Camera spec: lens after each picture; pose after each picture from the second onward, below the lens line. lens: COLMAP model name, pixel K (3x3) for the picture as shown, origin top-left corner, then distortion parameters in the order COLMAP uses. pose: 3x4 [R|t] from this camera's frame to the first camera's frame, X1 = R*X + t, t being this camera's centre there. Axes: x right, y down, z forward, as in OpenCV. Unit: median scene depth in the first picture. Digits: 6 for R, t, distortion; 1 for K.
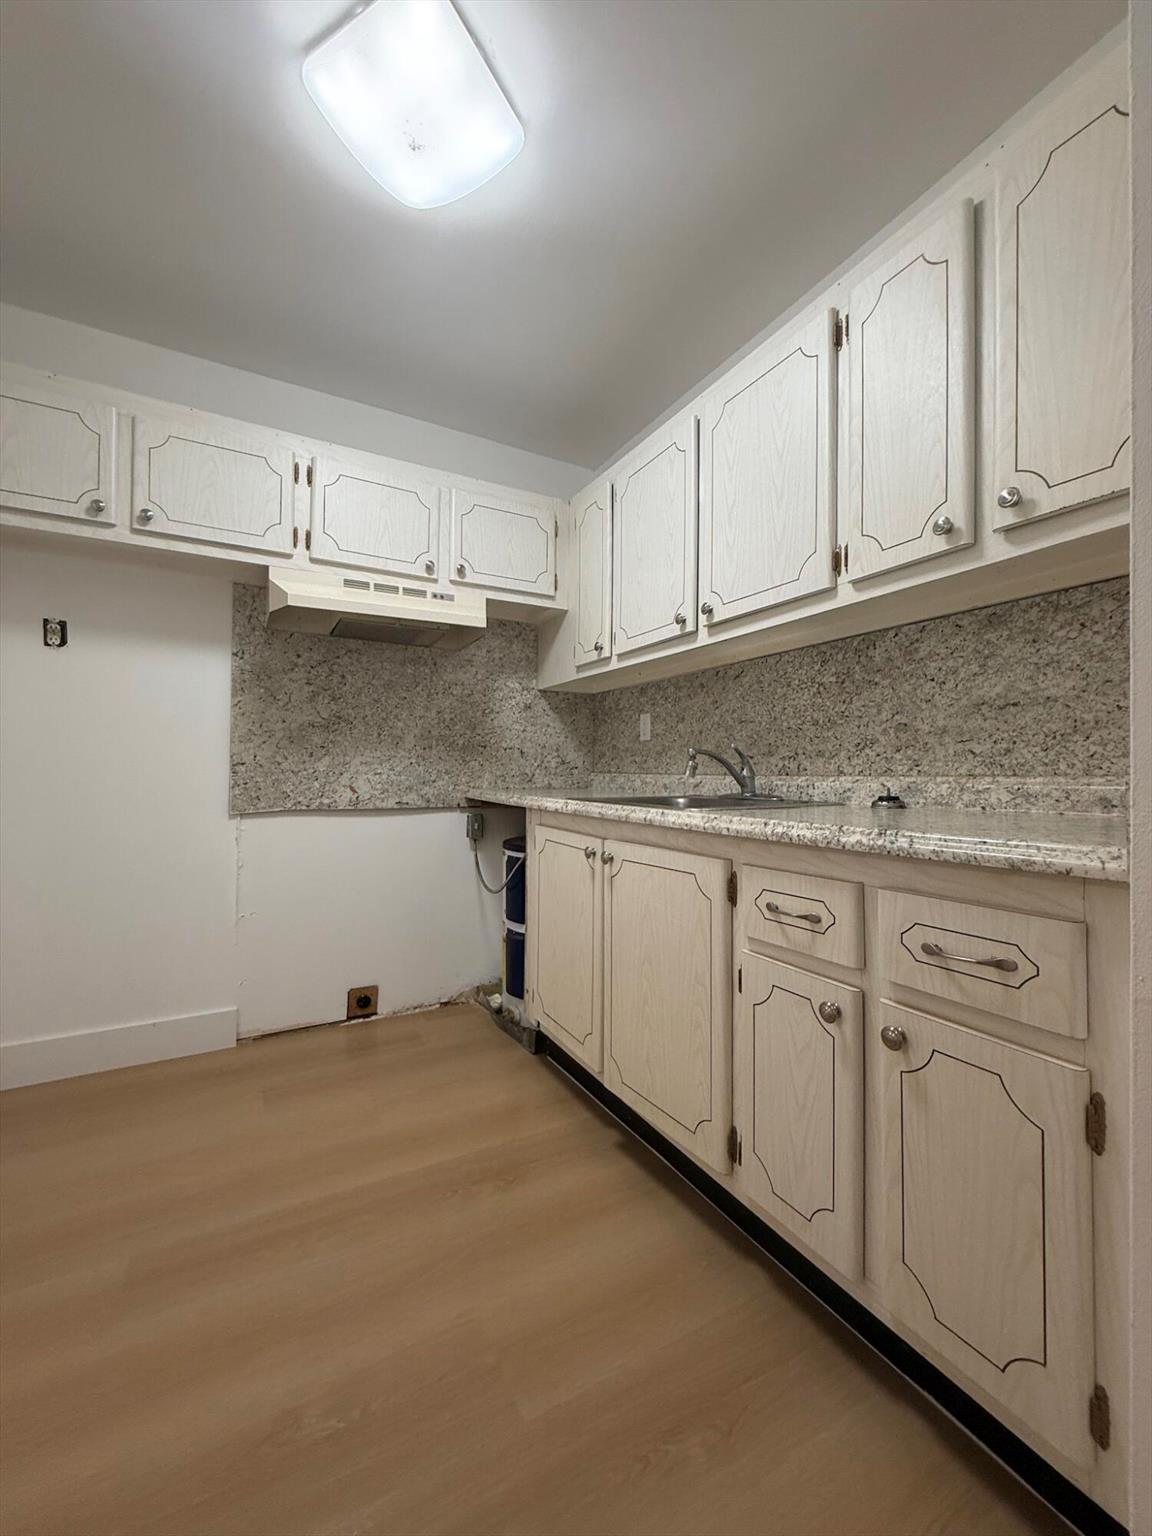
lens RADIAL K [[617.3, 0, 578.1], [0, 617.3, 769.0], [0, 0, 1]] dist [-0.000439, 0.000271]
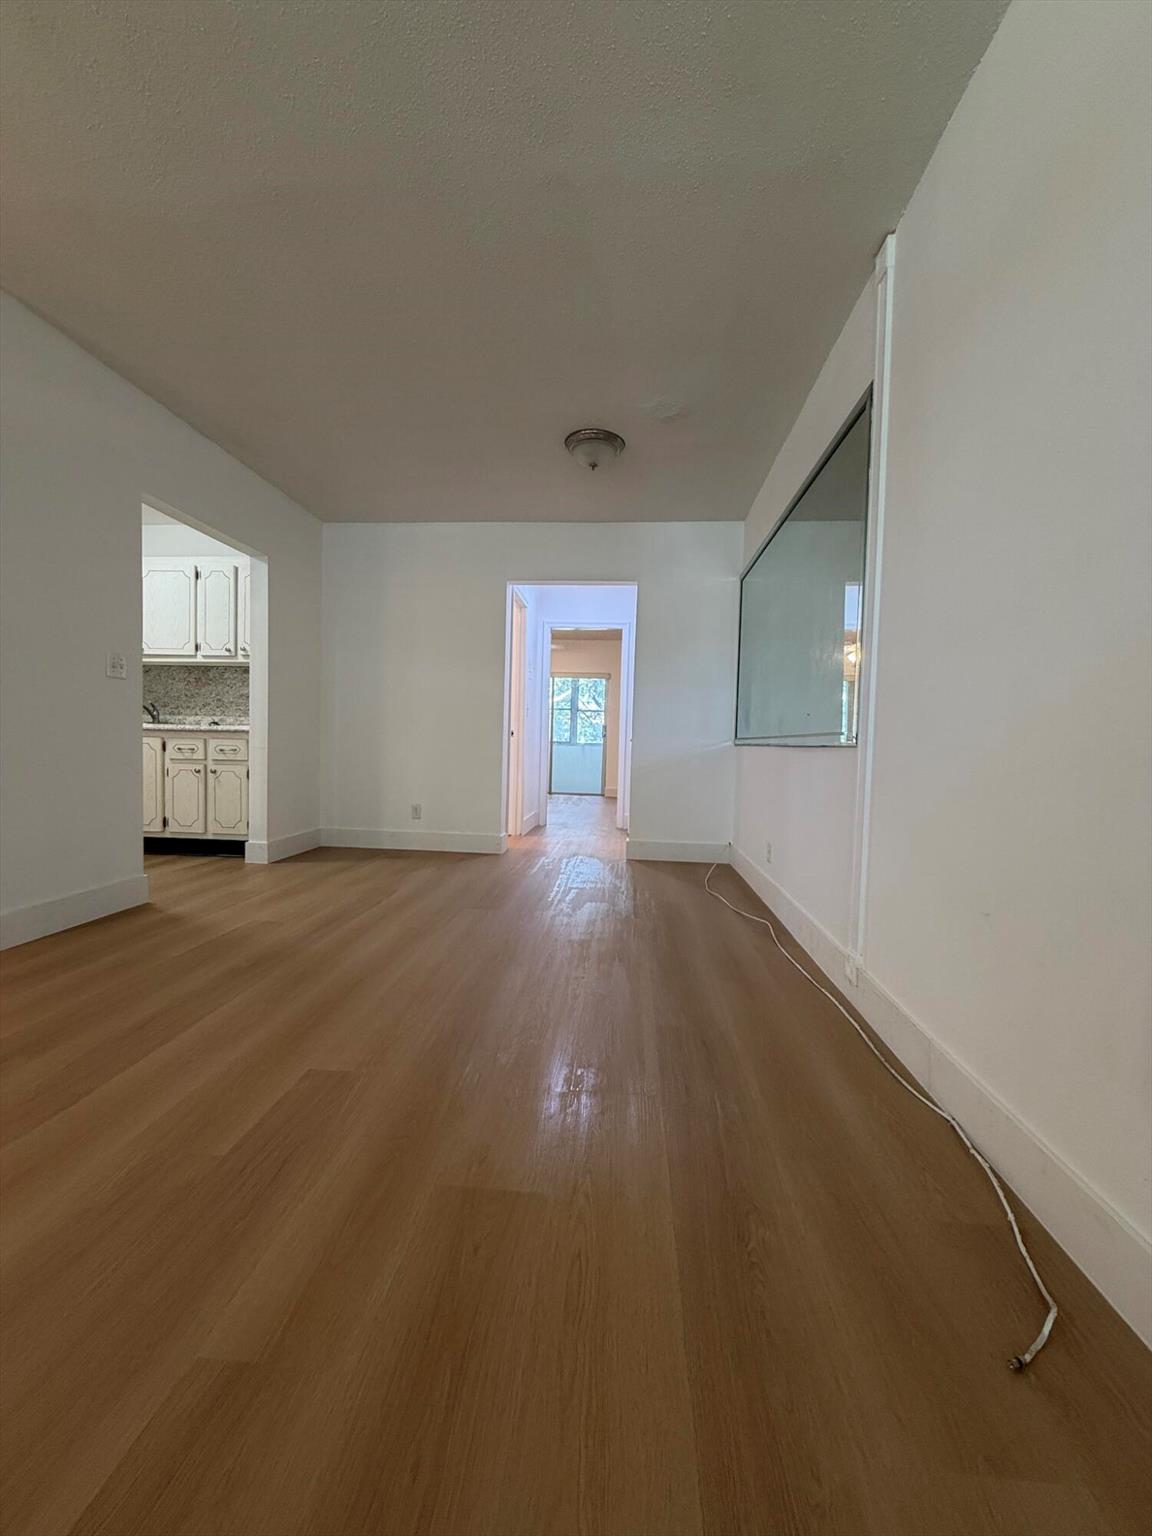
lens RADIAL K [[617.3, 0, 578.1], [0, 617.3, 769.0], [0, 0, 1]] dist [-0.000439, 0.000271]
pose [[0.558348, -0.024909, 0.829233, -1.310245], [-0.031140, 0.998215, 0.050952, 0.078823], [-0.829022, -0.054272, 0.556576, -2.805427]]
